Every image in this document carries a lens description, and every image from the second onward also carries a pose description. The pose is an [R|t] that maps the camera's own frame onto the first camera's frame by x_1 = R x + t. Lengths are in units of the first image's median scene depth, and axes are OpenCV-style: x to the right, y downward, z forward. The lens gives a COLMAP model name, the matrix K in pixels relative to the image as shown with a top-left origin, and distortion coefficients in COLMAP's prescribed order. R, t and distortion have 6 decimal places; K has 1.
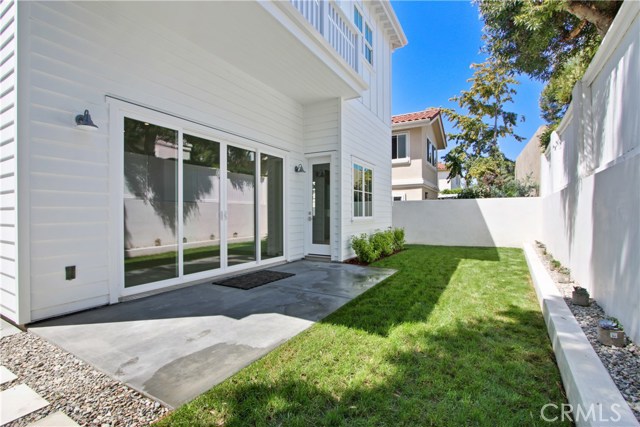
lens RADIAL K [[293.0, 0, 320.1], [0, 293.0, 218.1], [0, 0, 1]] dist [-0.016391, 0.002488]
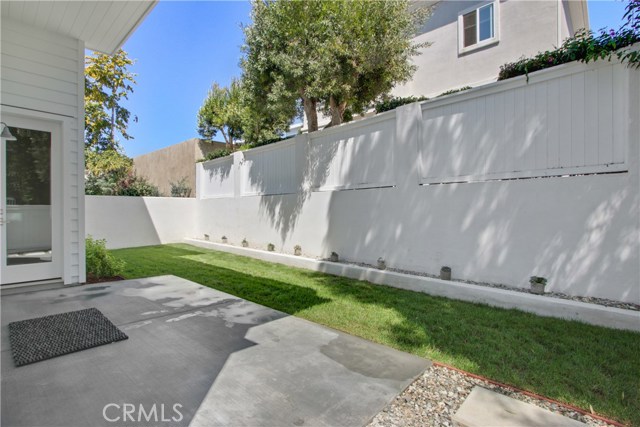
lens RADIAL K [[312.6, 0, 320.6], [0, 312.6, 210.9], [0, 0, 1]] dist [-0.005259, -0.000613]
pose [[0.220913, 0.005200, 0.975280, -0.989221], [0.014432, 0.999859, -0.008600, -0.005309], [-0.975187, 0.015975, 0.220807, 0.588248]]
